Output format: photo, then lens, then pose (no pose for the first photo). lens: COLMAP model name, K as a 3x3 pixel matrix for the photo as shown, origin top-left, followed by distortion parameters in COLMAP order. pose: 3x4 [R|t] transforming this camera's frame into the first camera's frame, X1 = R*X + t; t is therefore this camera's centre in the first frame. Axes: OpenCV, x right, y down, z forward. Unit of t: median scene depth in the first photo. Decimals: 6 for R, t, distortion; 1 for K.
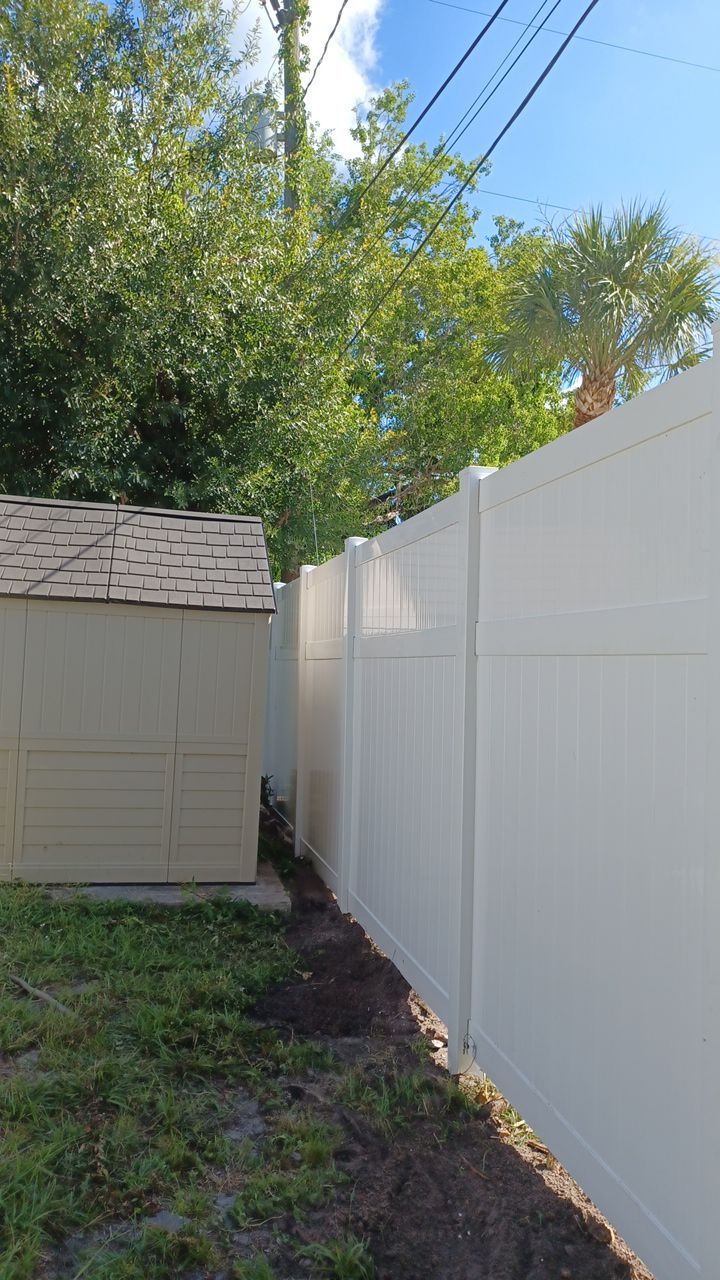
lens RADIAL K [[948.4, 0, 354.9], [0, 948.4, 647.9], [0, 0, 1]] dist [0.079523, -0.117115]
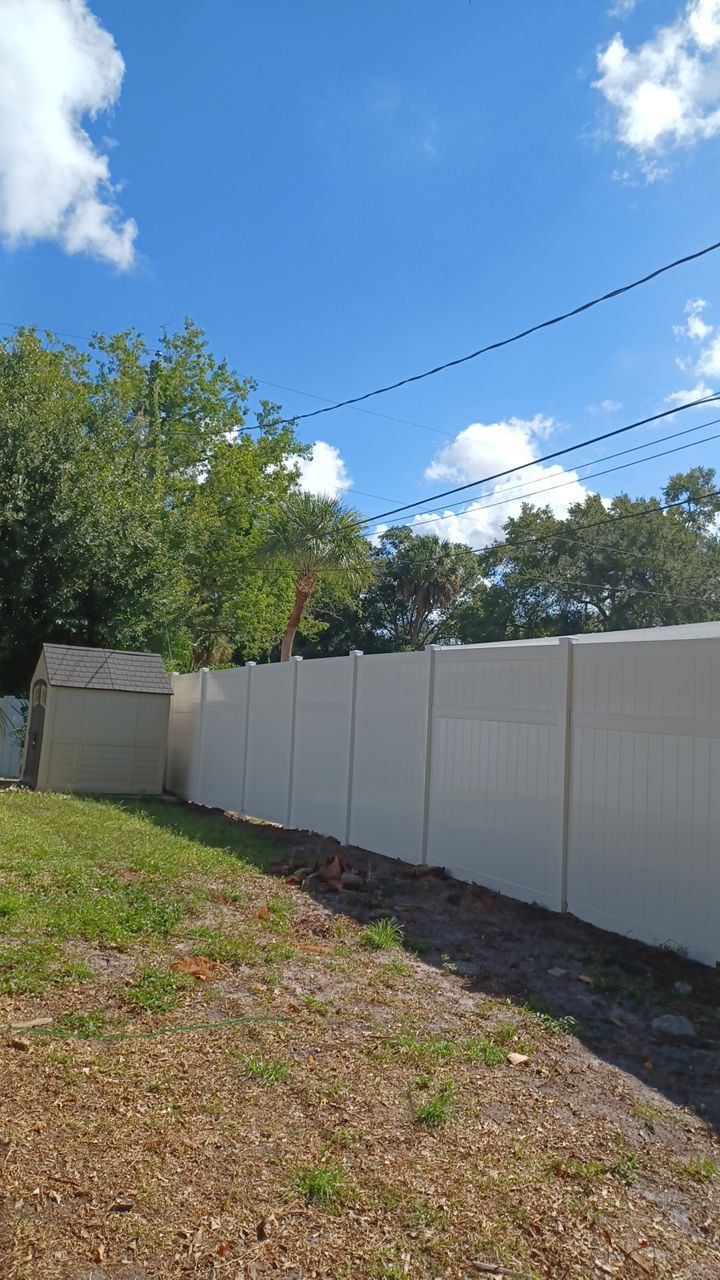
lens RADIAL K [[948.4, 0, 354.9], [0, 948.4, 647.9], [0, 0, 1]] dist [0.079523, -0.117115]
pose [[0.969661, 0.029048, 0.242722, -0.220888], [-0.014556, 0.998014, -0.061287, -0.009945], [-0.244020, 0.055895, 0.968158, -1.607724]]
